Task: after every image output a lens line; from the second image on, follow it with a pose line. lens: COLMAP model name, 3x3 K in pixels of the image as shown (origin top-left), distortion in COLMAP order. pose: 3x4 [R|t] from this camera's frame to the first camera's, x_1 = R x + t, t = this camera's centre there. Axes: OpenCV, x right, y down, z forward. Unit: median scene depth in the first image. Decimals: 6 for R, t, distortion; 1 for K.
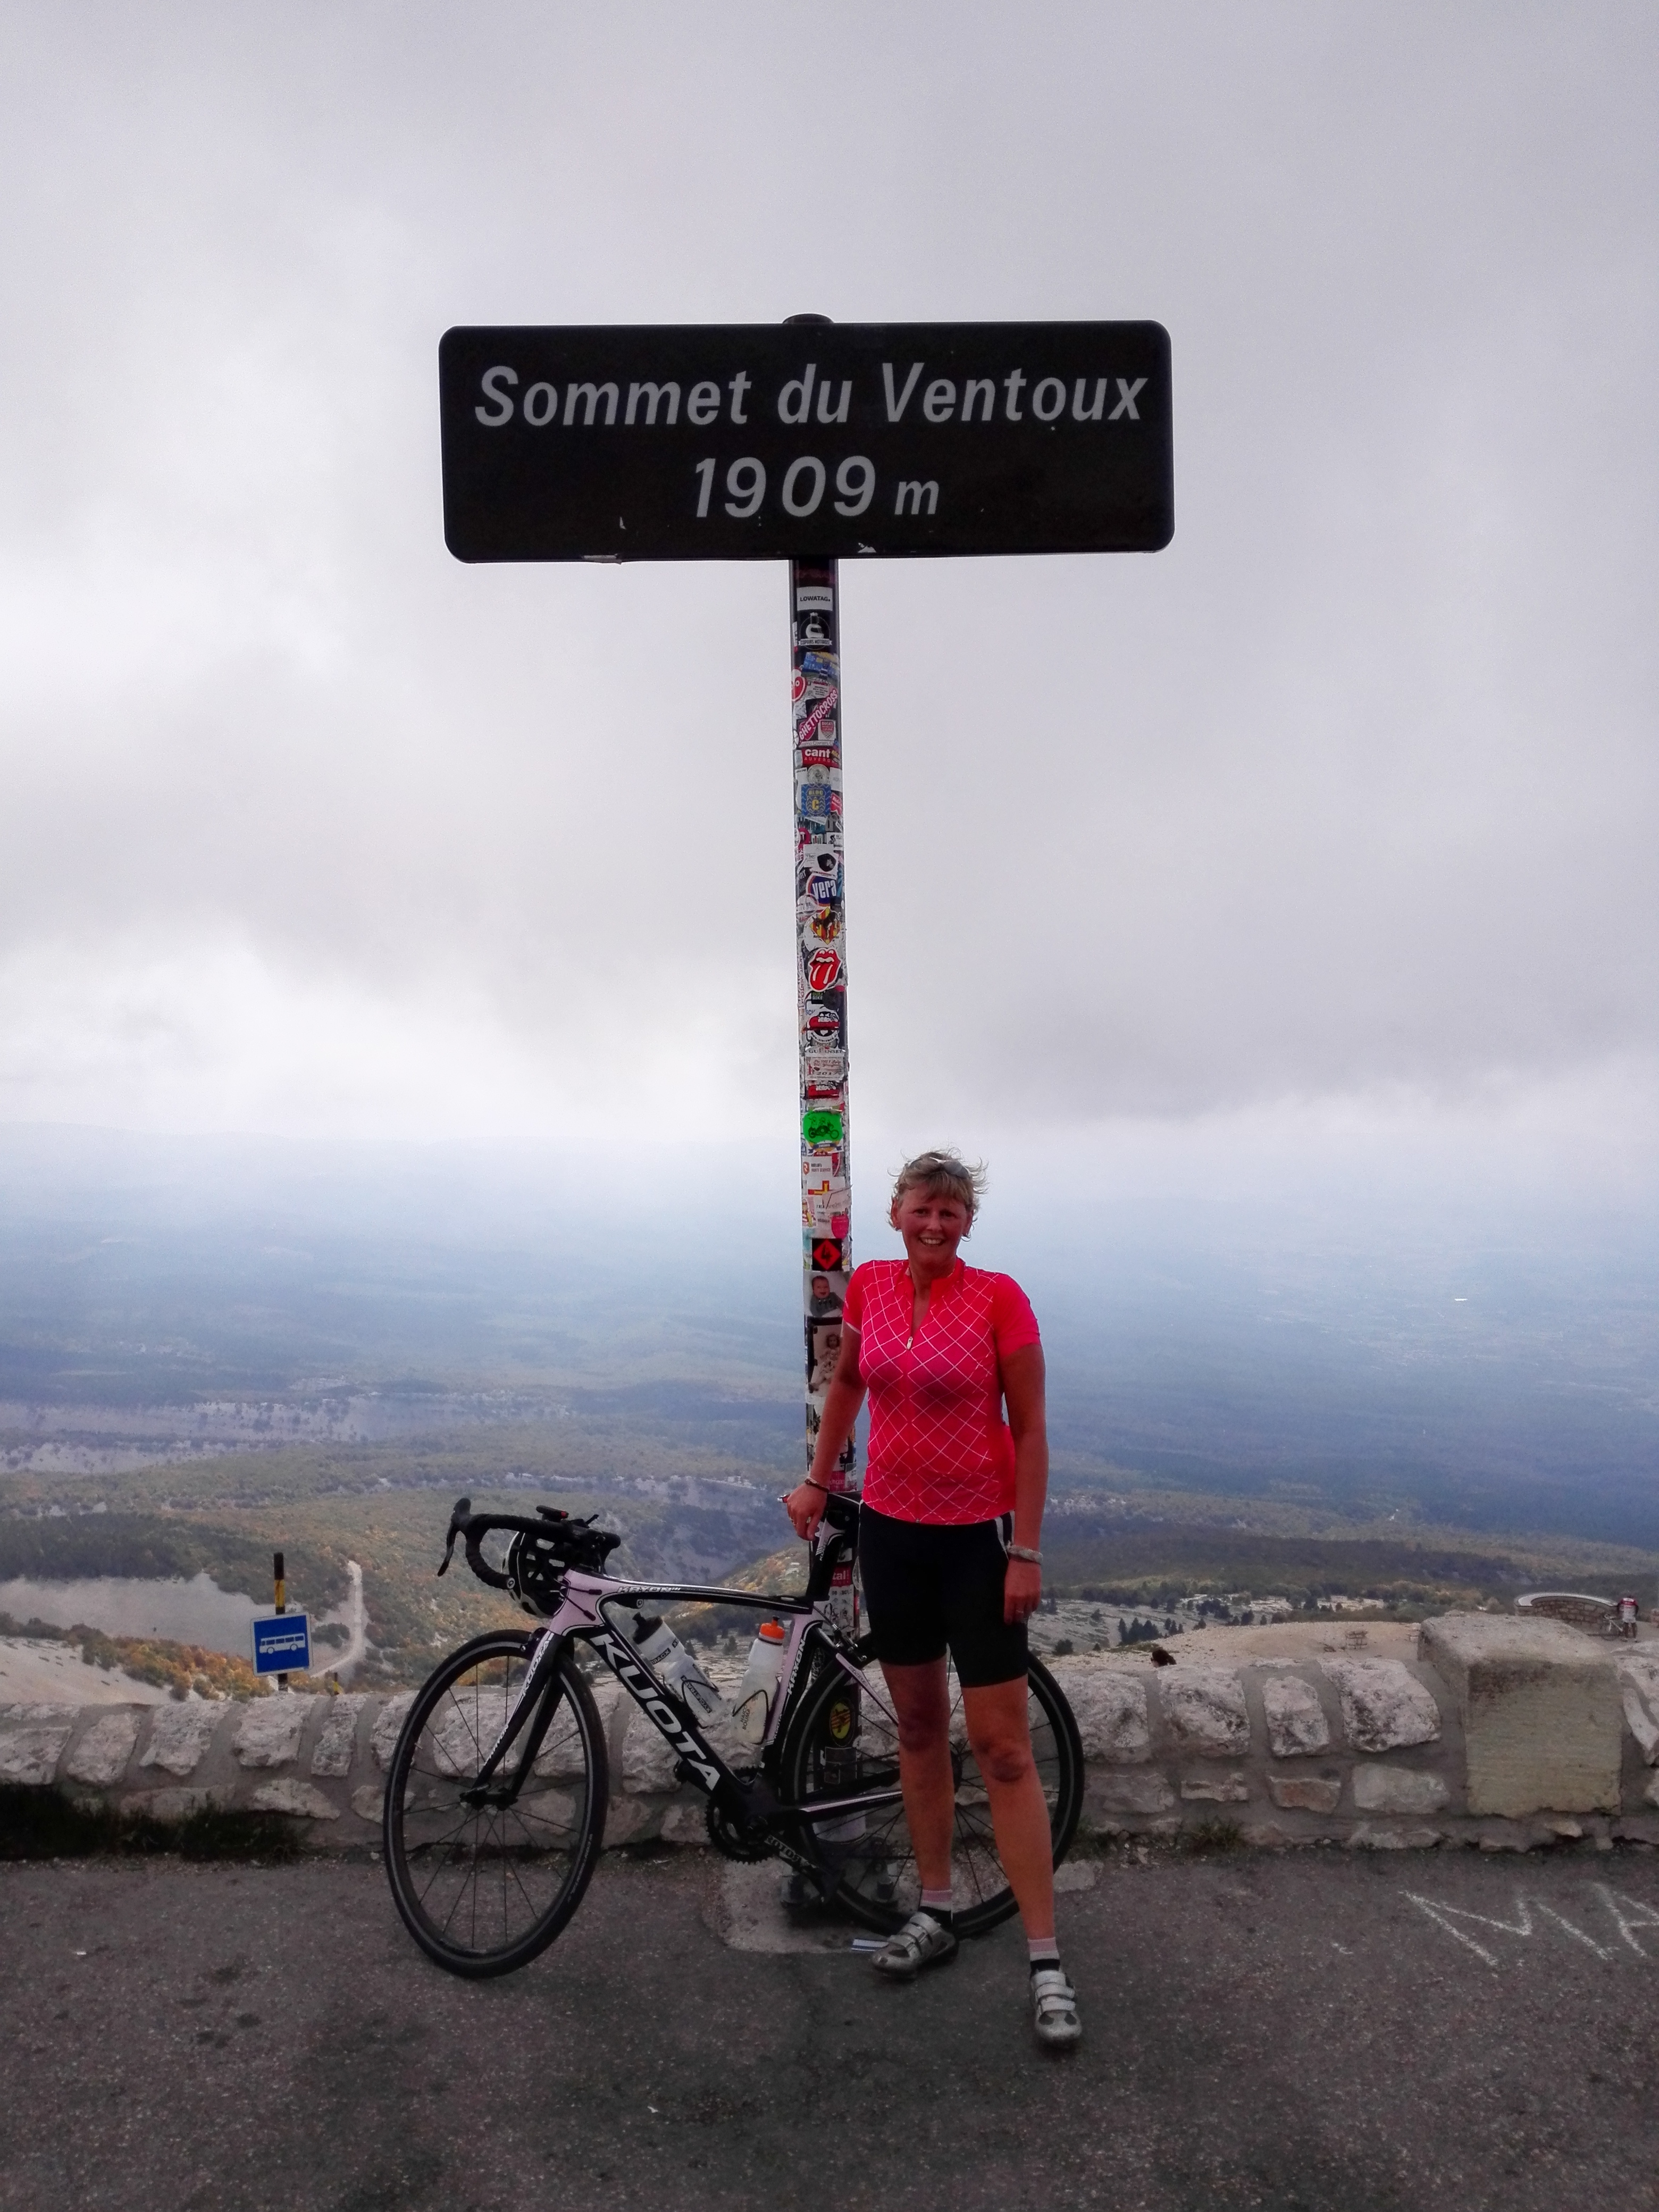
lens RADIAL K [[1786.4, 0, 881.4], [0, 1786.4, 1109.5], [0, 0, 1]] dist [-0.161393, 0.055571]
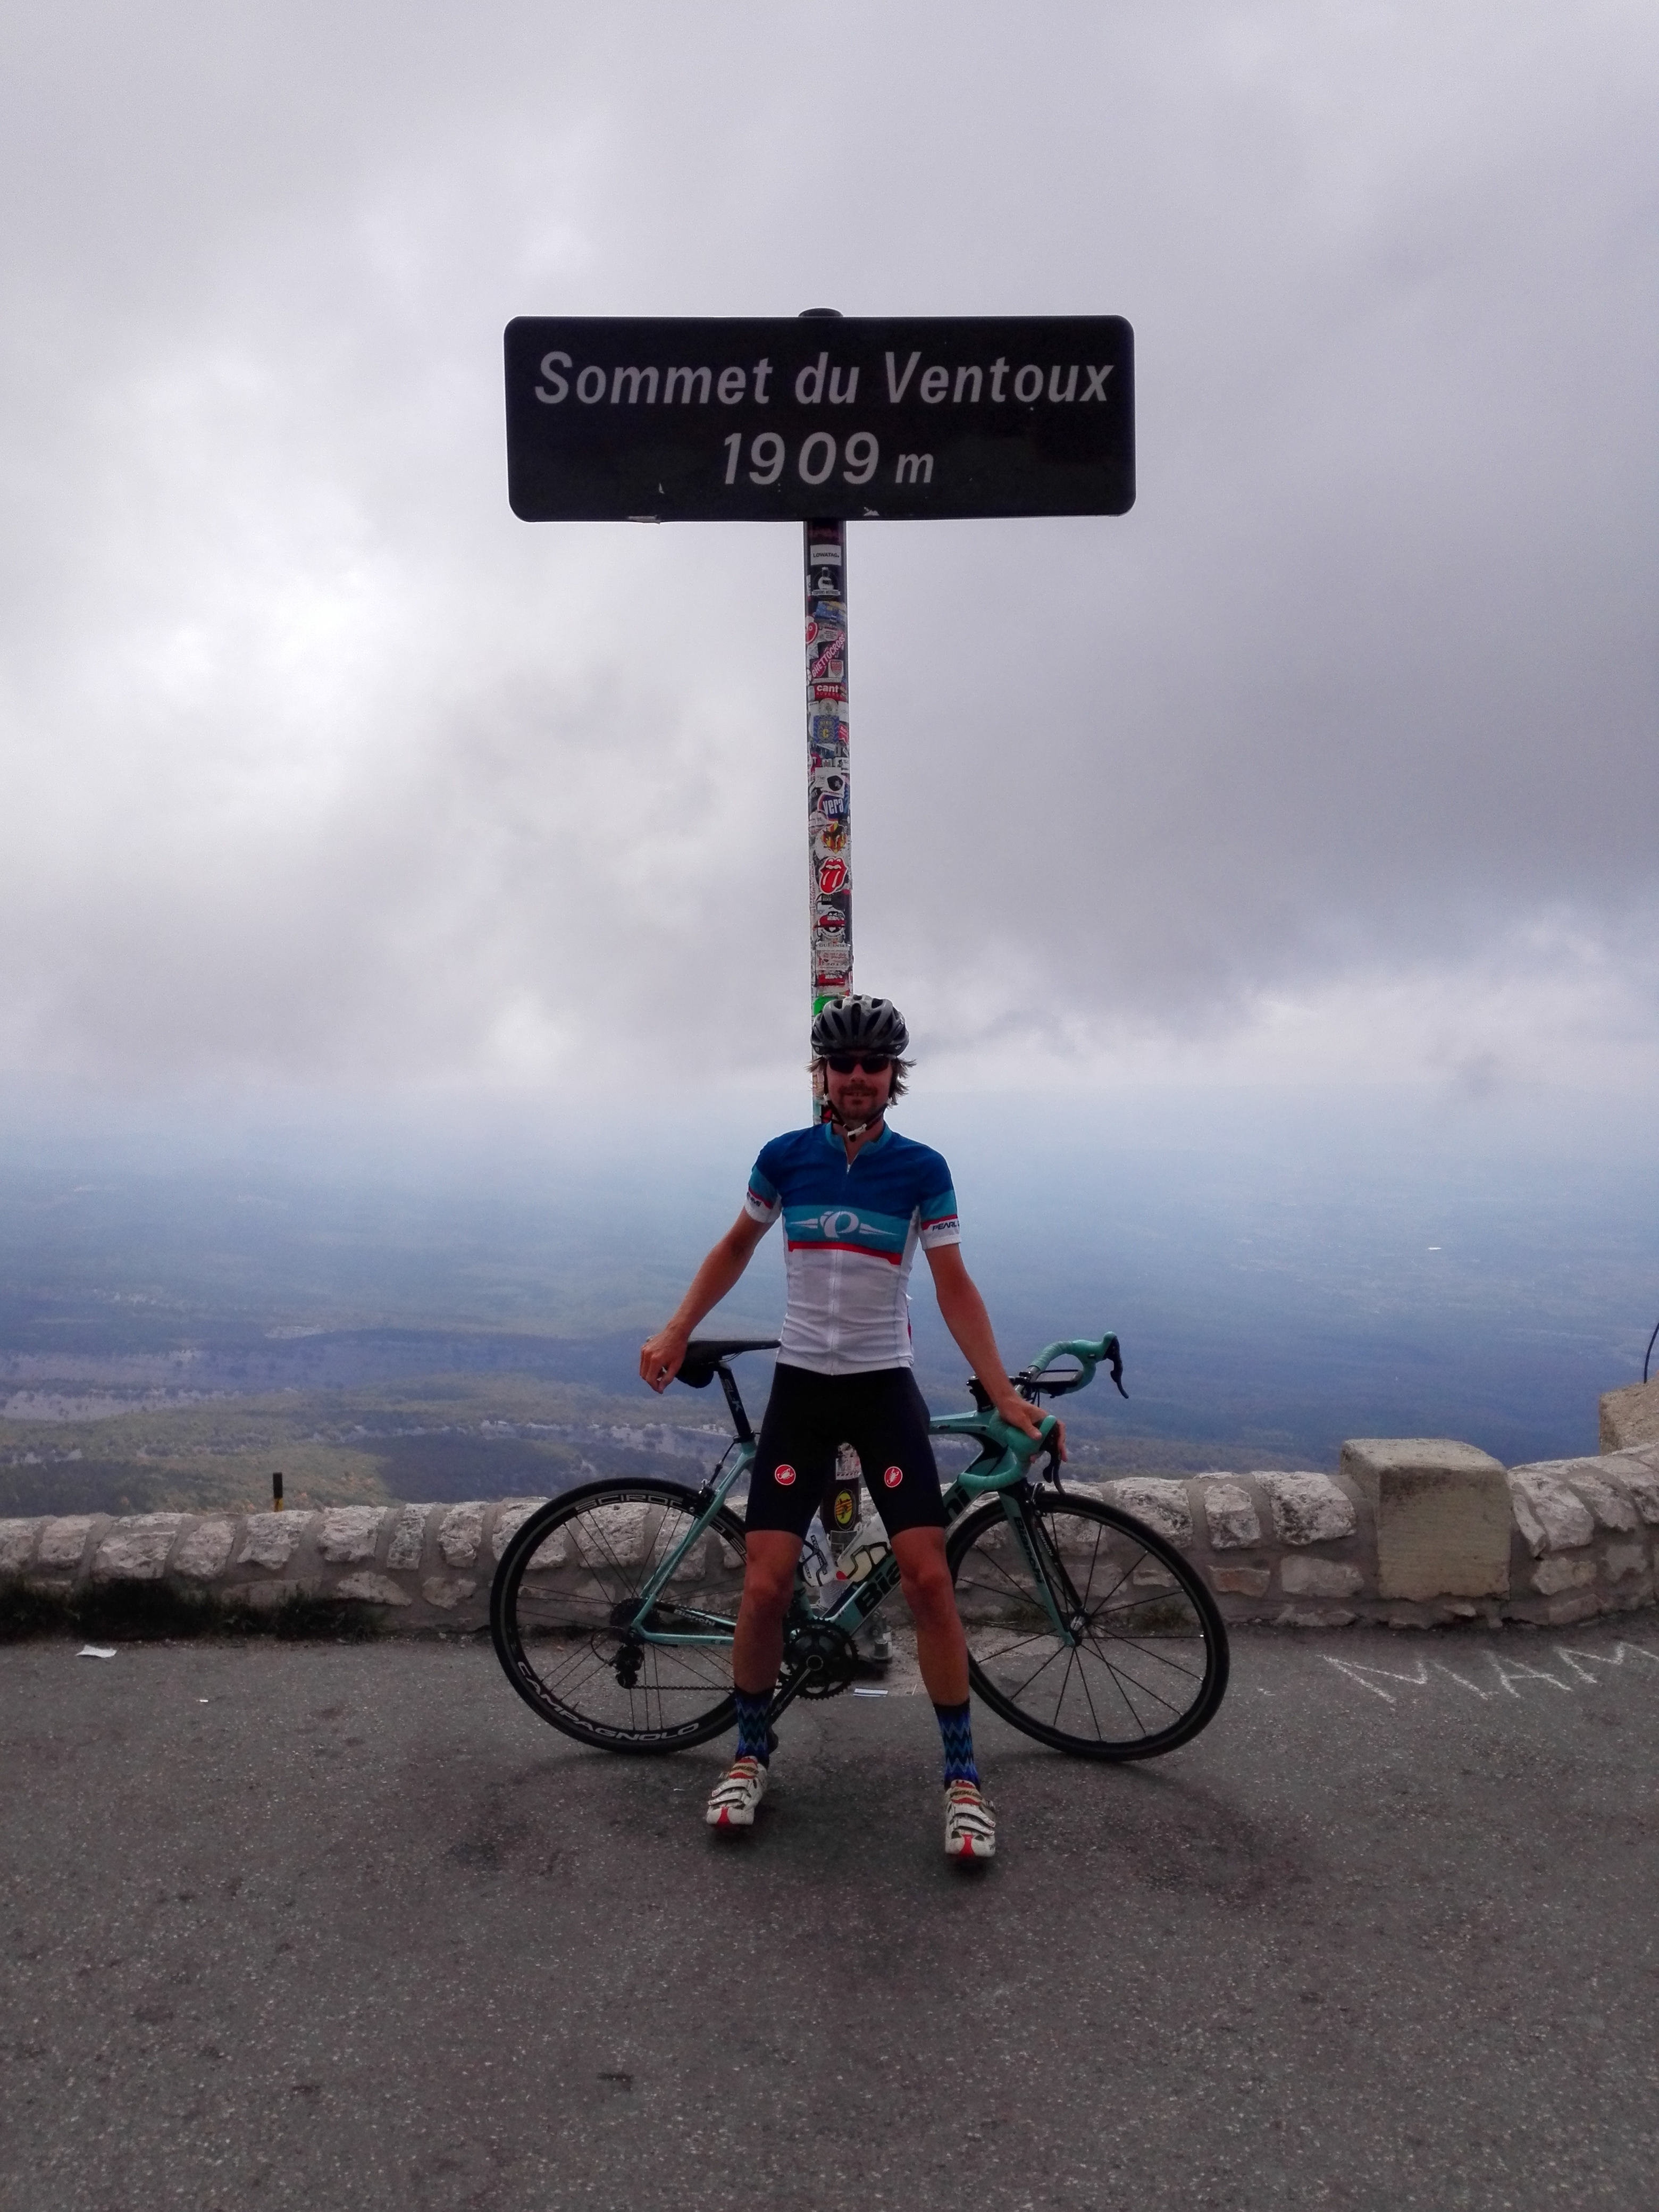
lens RADIAL K [[1830.8, 0, 837.1], [0, 1830.8, 1148.0], [0, 0, 1]] dist [-0.124518, -0.004163]
pose [[0.999948, 0.004711, -0.009074, -0.017746], [-0.004314, 0.999057, 0.043208, 0.049536], [0.009269, -0.043166, 0.999025, -0.208001]]
